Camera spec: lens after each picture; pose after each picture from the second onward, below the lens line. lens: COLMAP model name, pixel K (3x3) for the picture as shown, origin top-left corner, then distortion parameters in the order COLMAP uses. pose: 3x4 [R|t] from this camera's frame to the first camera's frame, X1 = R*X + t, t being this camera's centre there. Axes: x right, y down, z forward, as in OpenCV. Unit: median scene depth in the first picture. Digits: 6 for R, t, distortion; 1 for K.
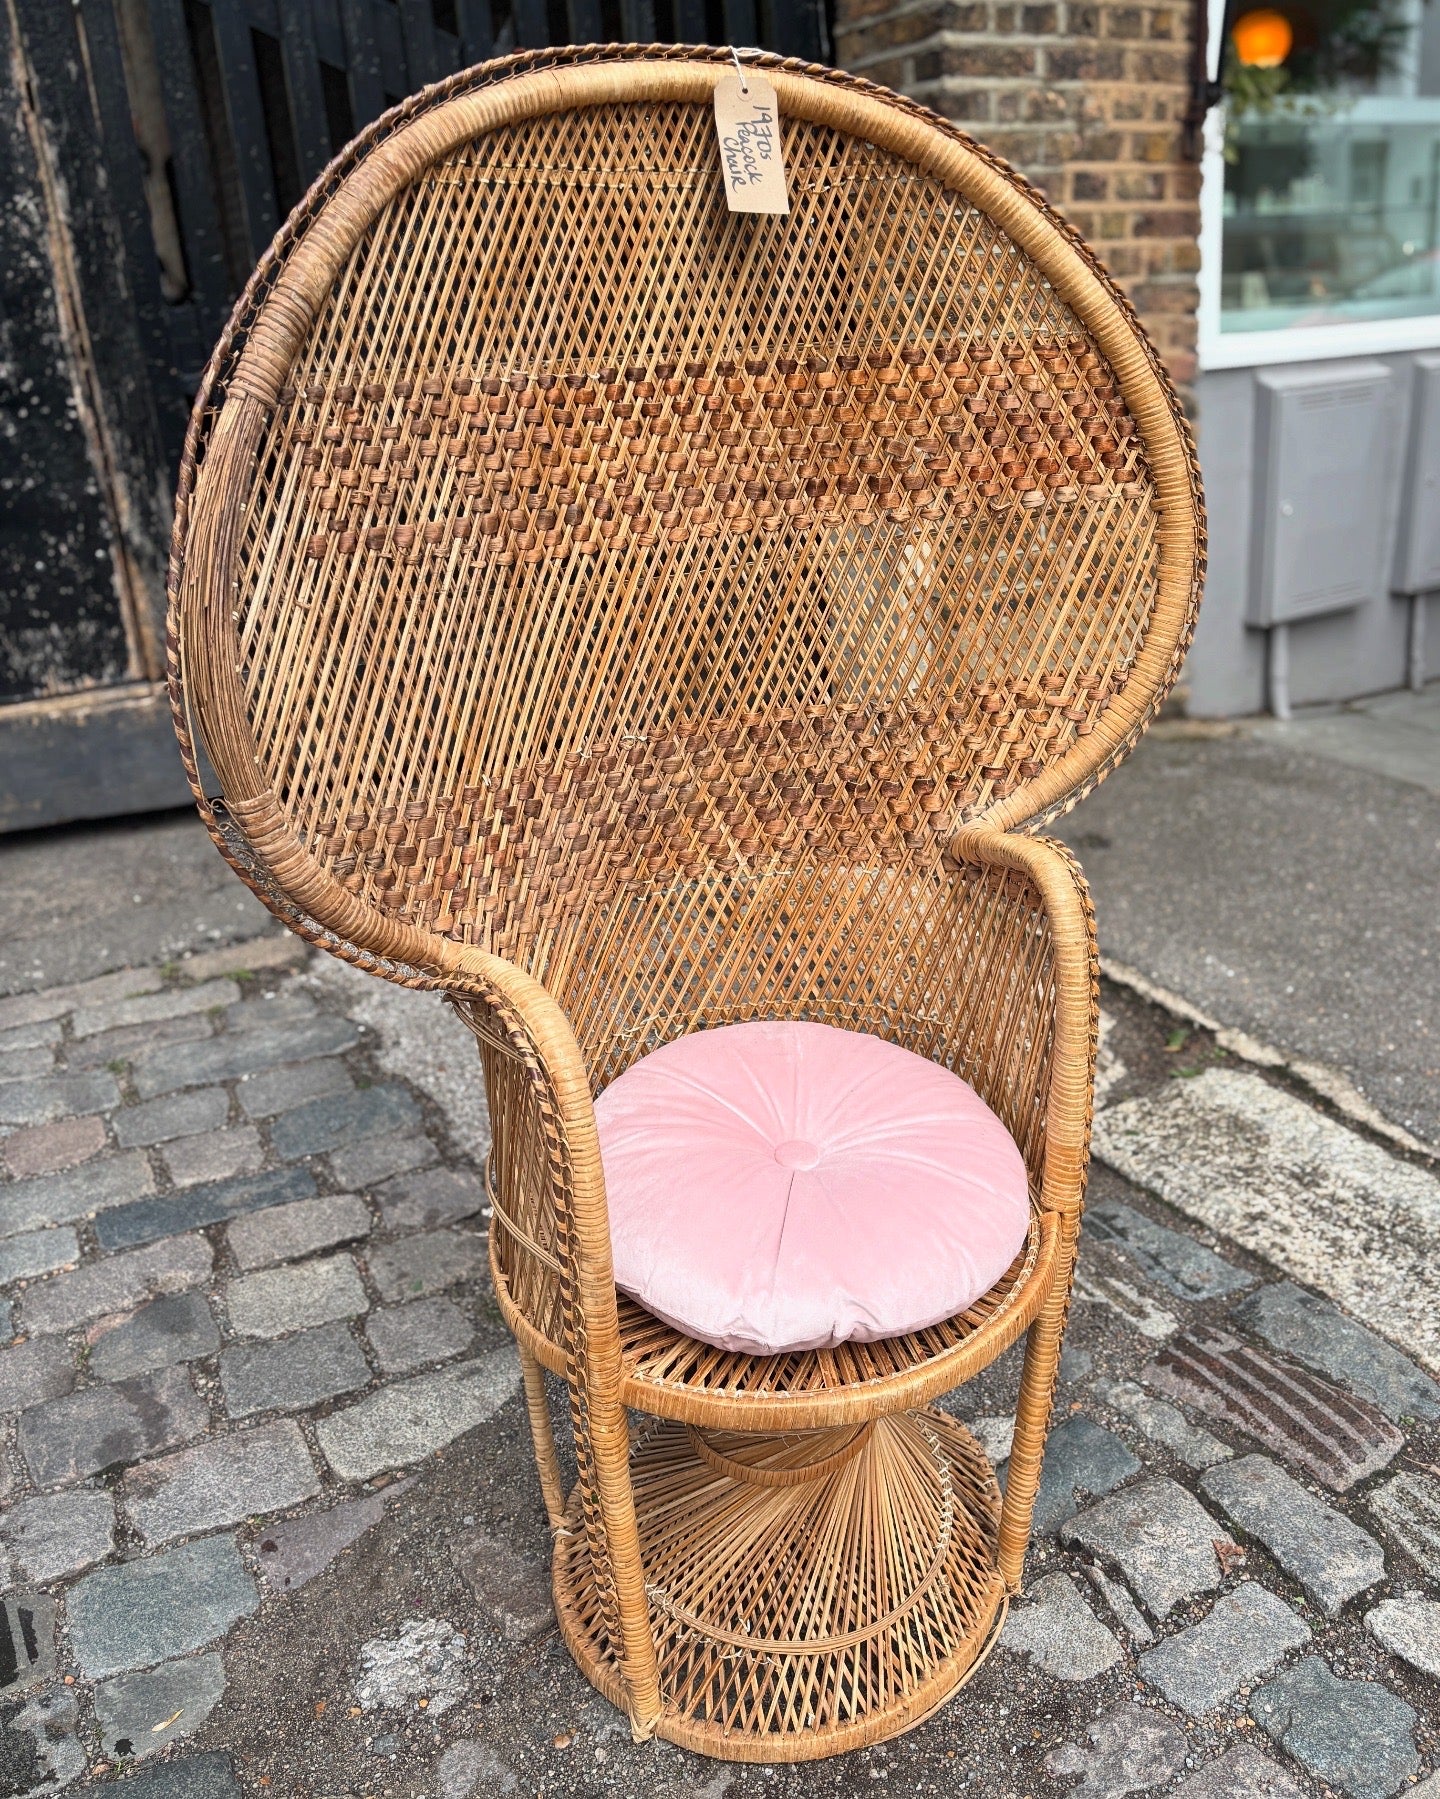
lens RADIAL K [[780.3, 0, 720.1], [0, 780.3, 899.4], [0, 0, 1]] dist [-0.001769, -0.001662]
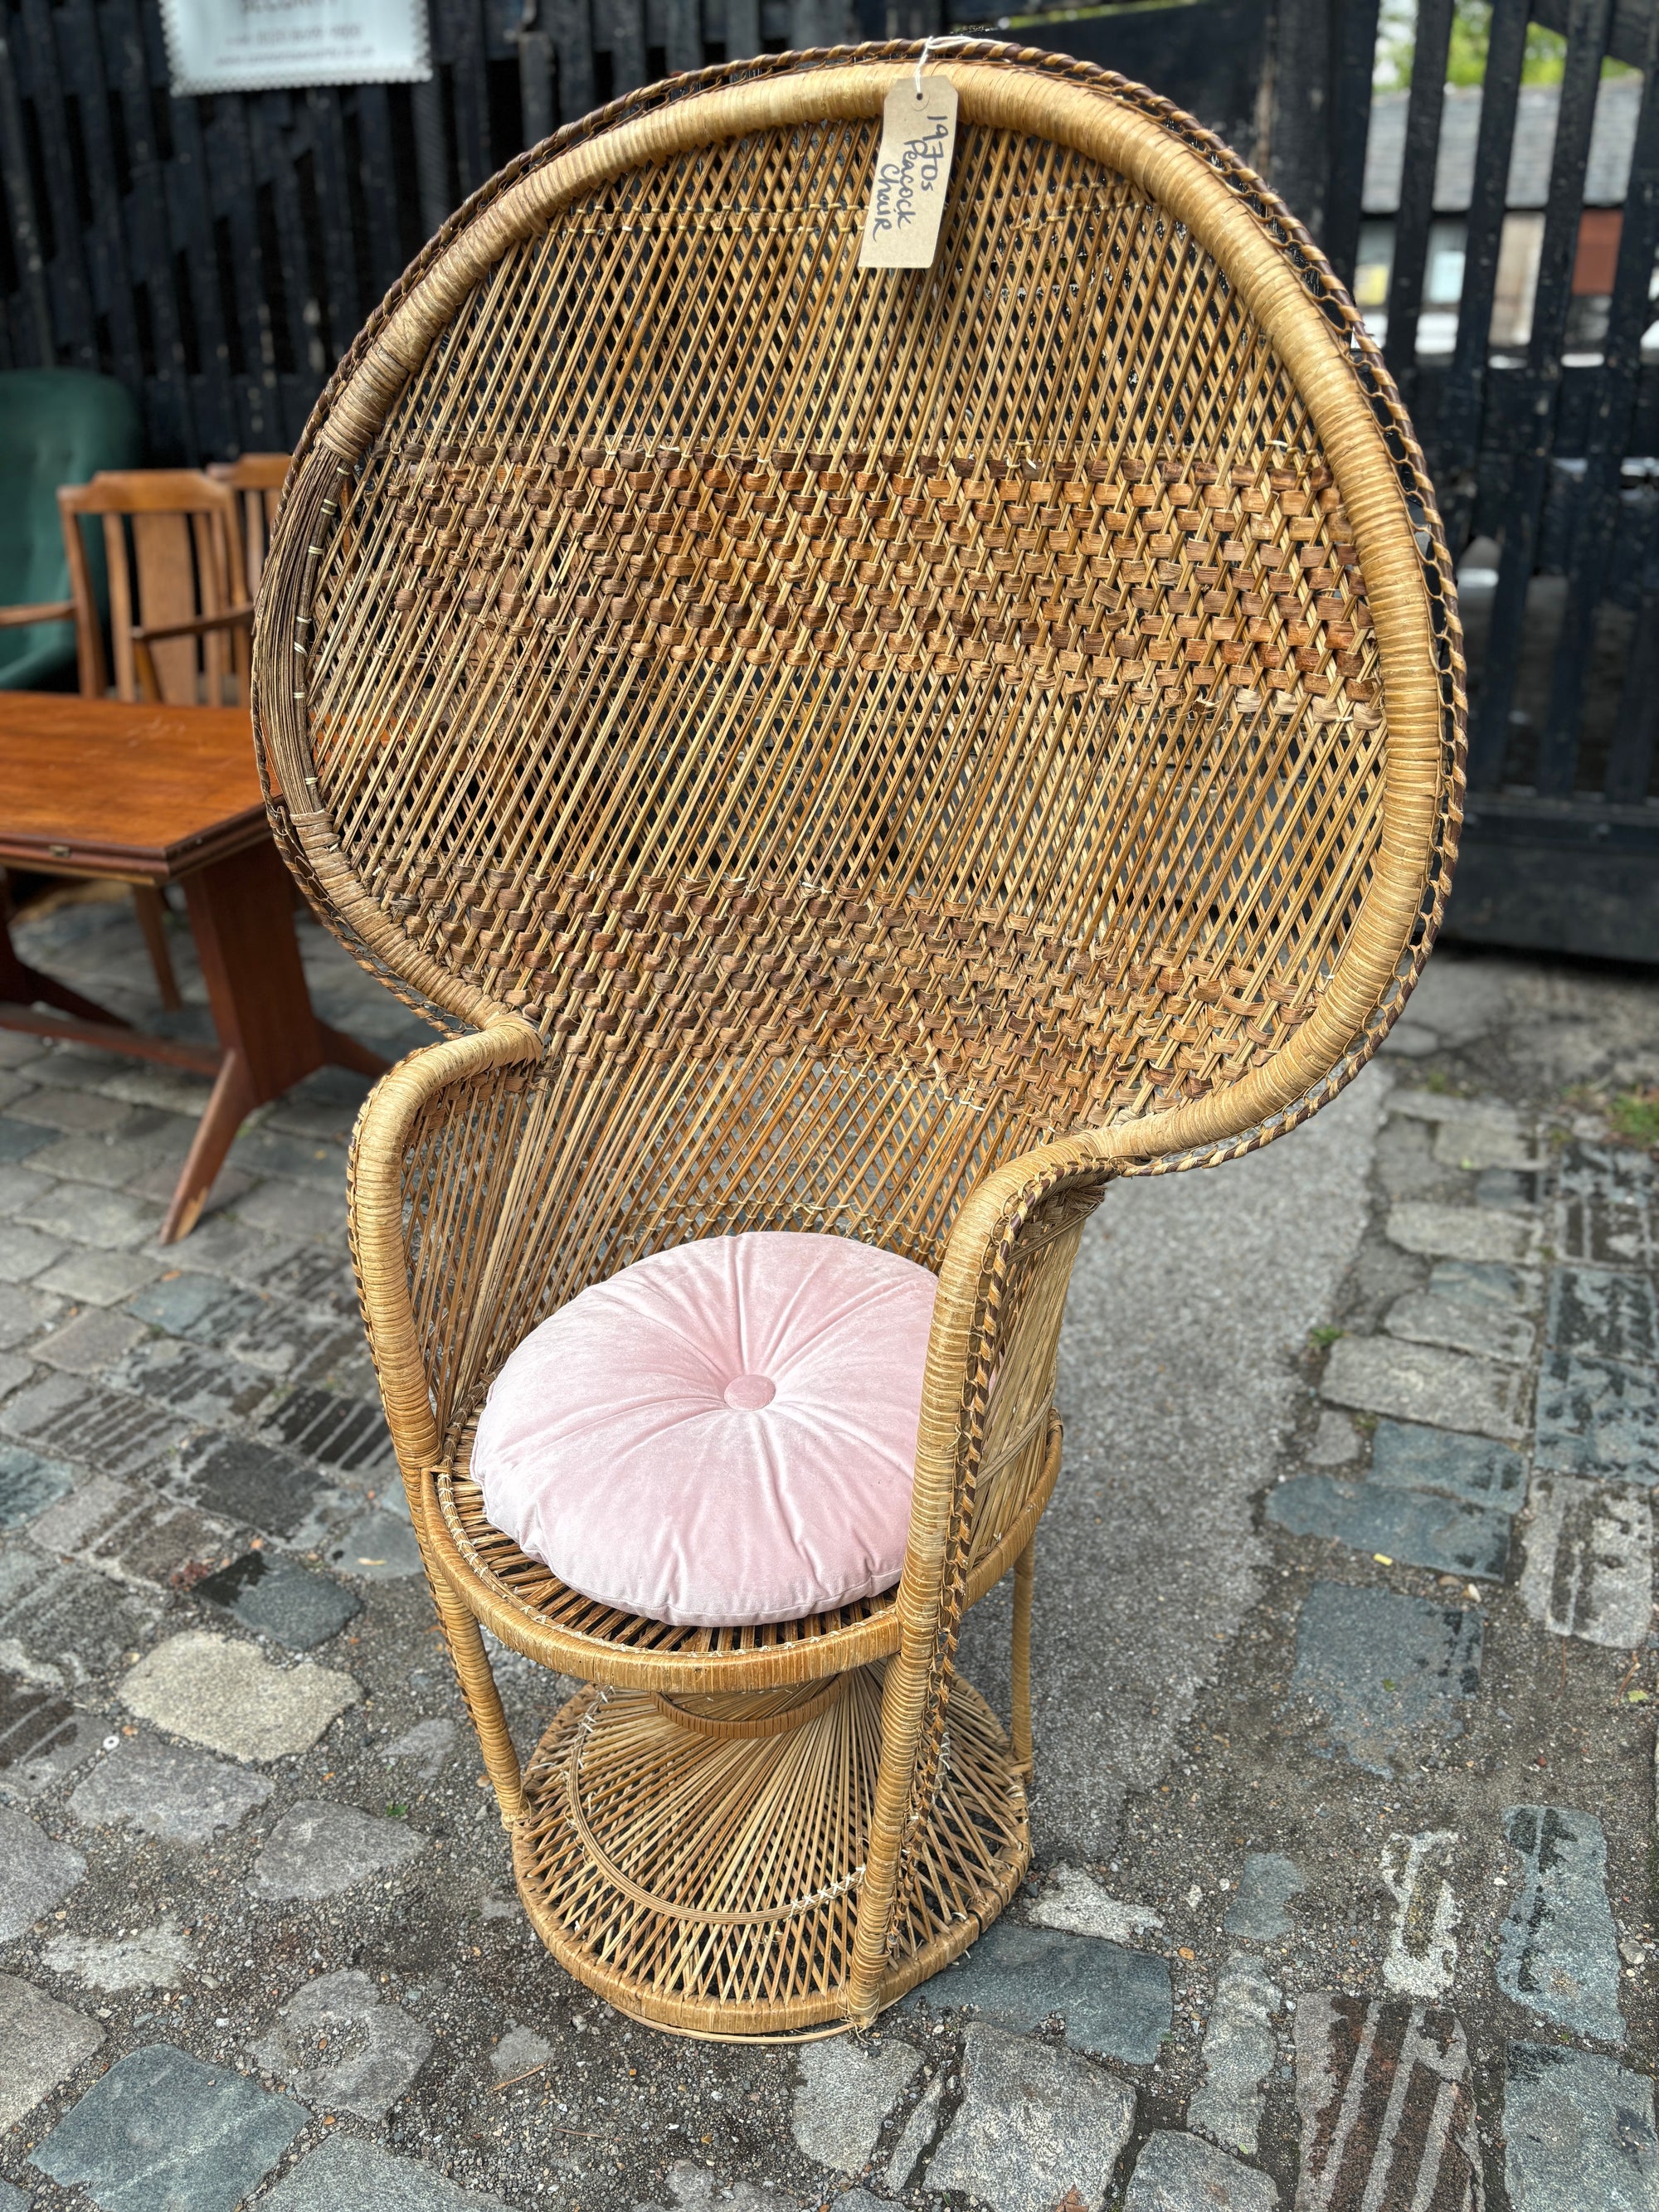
lens RADIAL K [[891.1, 0, 828.6], [0, 891.1, 1107.0], [0, 0, 1]] dist [0.000343, -0.000496]
pose [[0.808803, 0.405742, -0.425689, 0.604490], [-0.383267, 0.912699, 0.141729, -0.175409], [0.446031, 0.048522, 0.893701, 0.177839]]
